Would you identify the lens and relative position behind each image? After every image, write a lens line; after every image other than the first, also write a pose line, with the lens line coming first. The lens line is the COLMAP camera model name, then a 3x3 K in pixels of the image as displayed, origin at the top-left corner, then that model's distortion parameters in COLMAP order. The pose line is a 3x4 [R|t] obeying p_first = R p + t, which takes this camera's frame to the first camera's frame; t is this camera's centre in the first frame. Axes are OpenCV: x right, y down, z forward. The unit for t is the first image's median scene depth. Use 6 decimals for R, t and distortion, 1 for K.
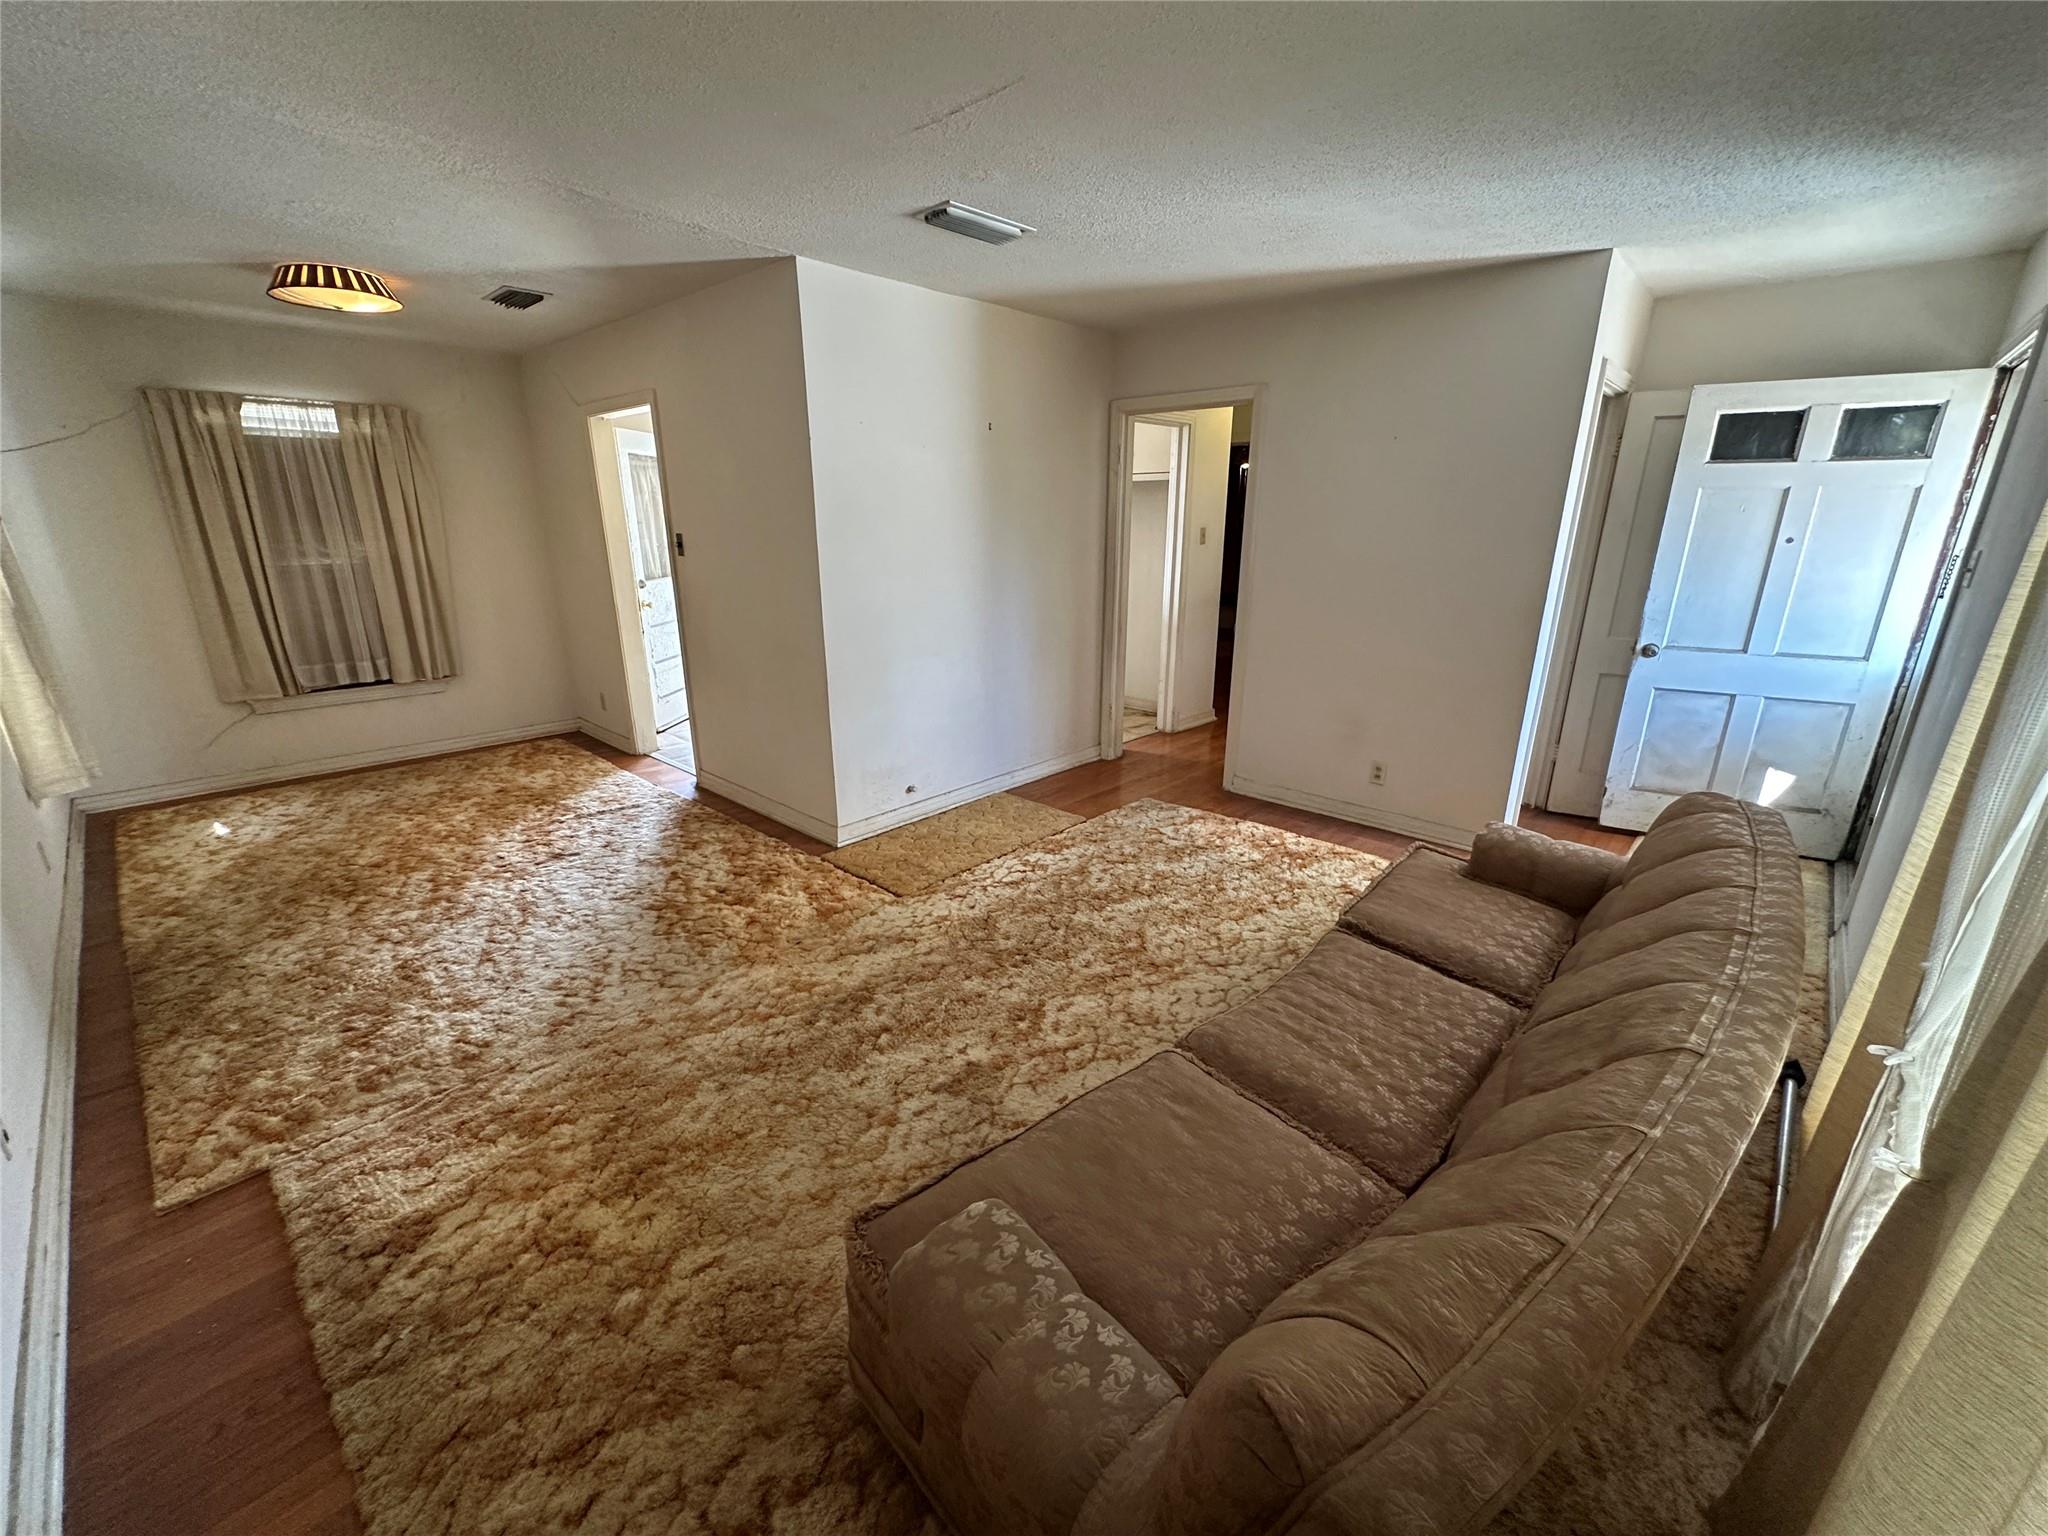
lens RADIAL K [[823.4, 0, 1025.7], [0, 823.4, 762.3], [0, 0, 1]] dist [-0.003892, 0.001157]
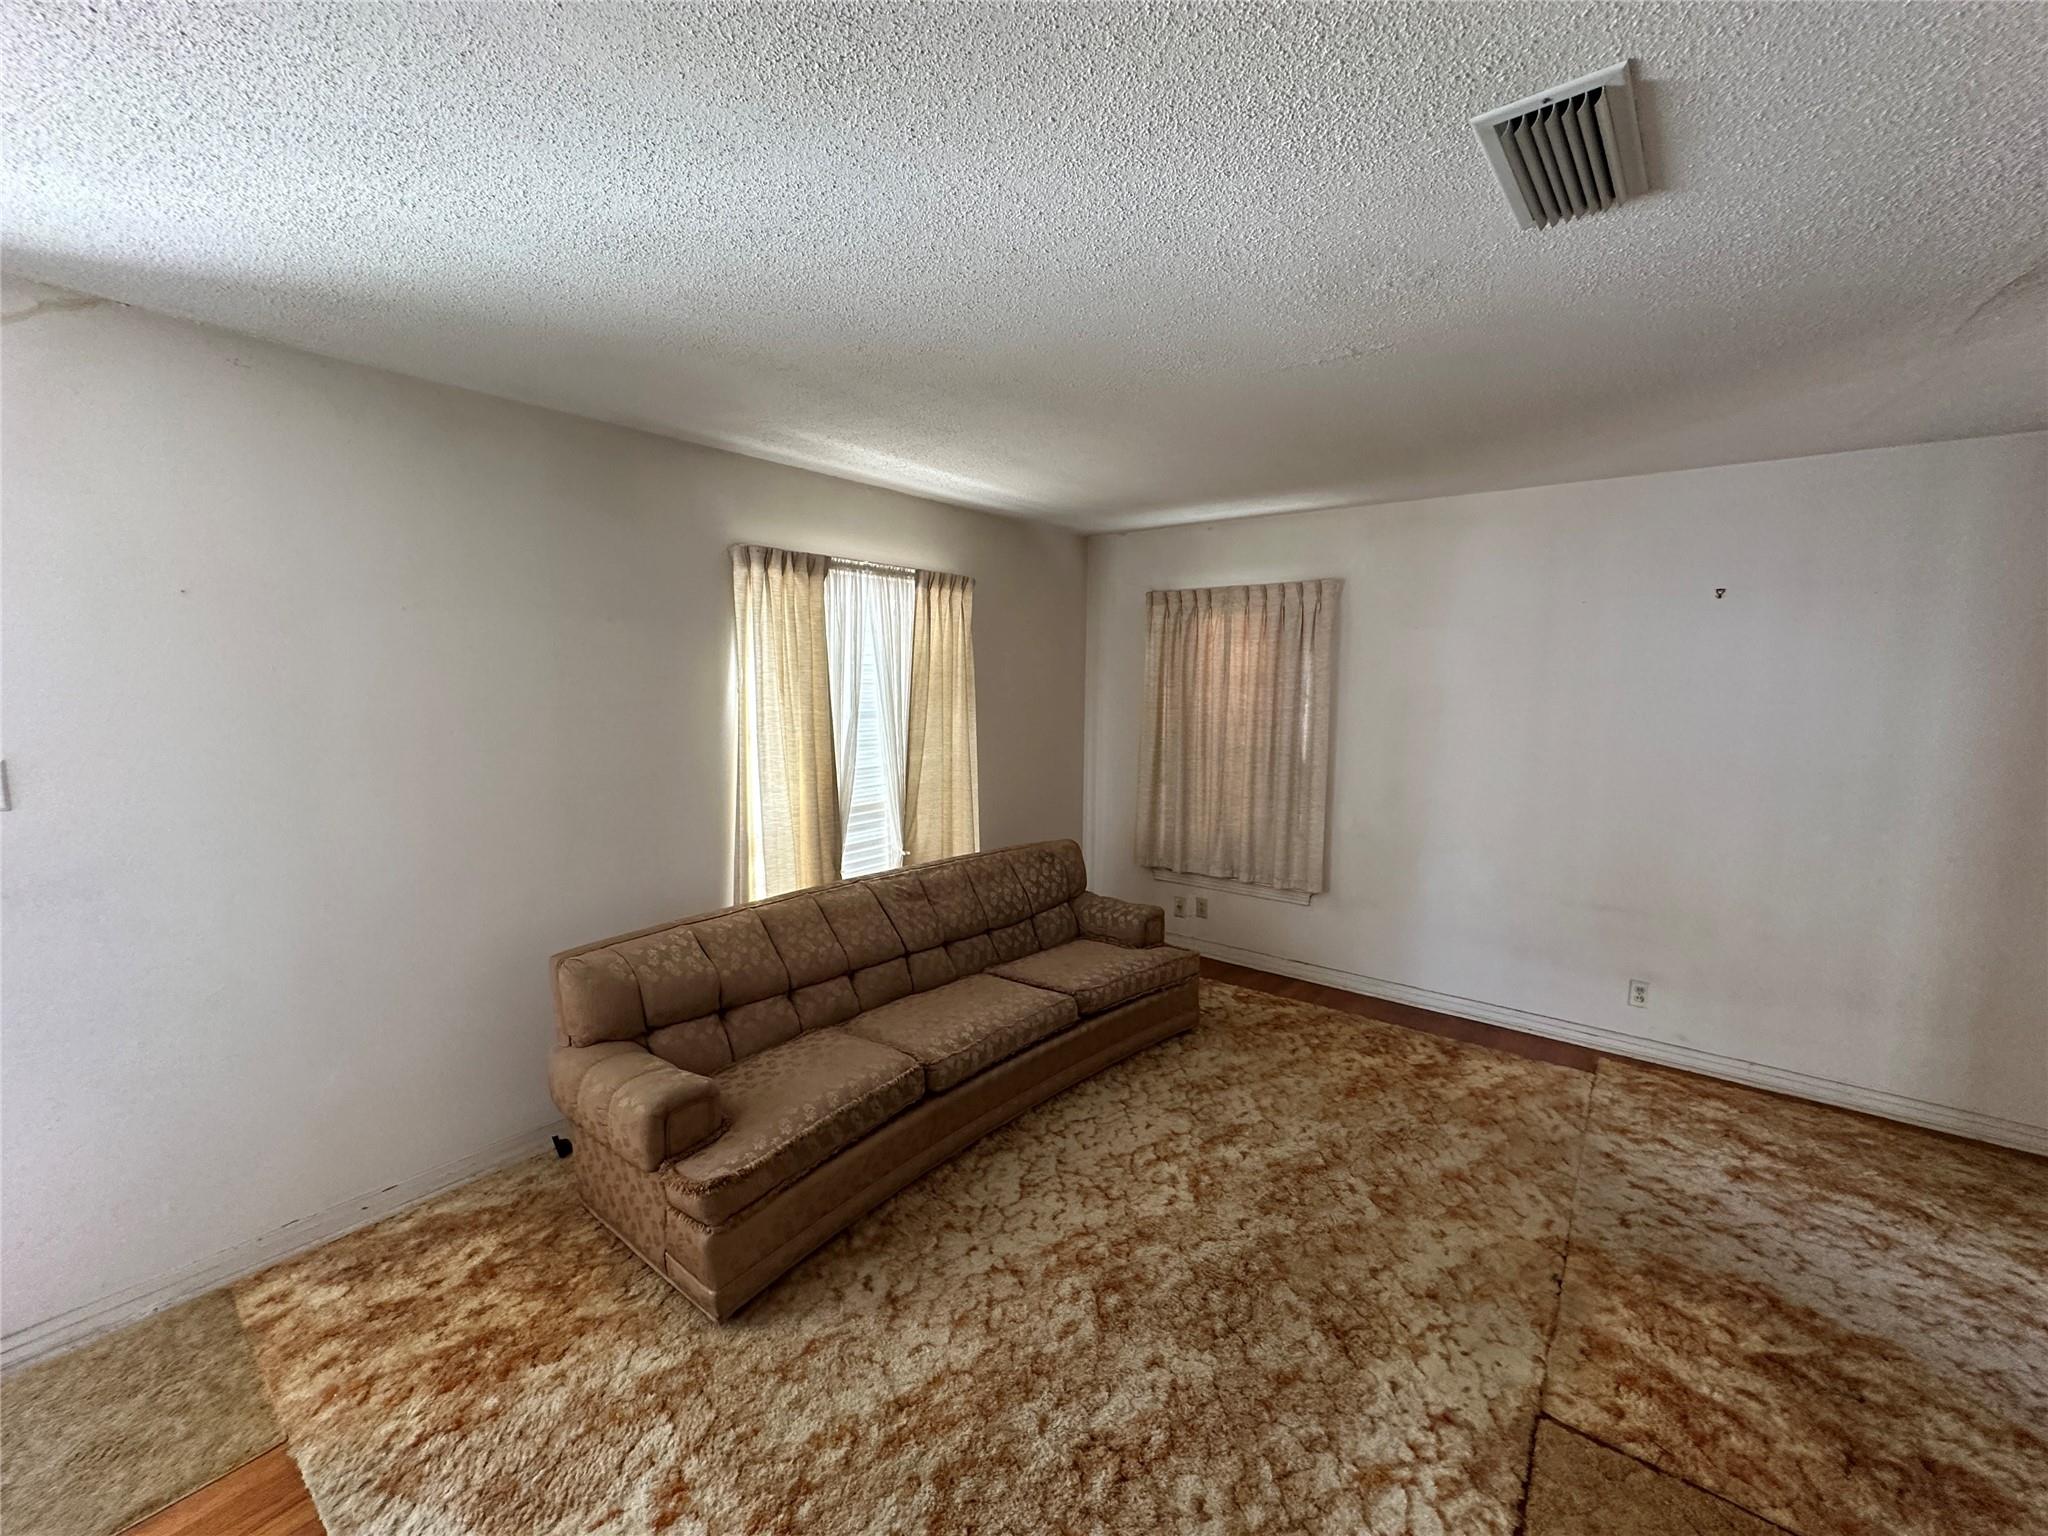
lens RADIAL K [[823.4, 0, 1027.0], [0, 823.4, 769.0], [0, 0, 1]] dist [-0.003892, 0.001157]
pose [[-0.996405, -0.003911, -0.084627, 0.300458], [-0.037552, 0.915825, 0.399819, -0.546687], [0.075940, 0.401559, -0.912679, 1.653466]]
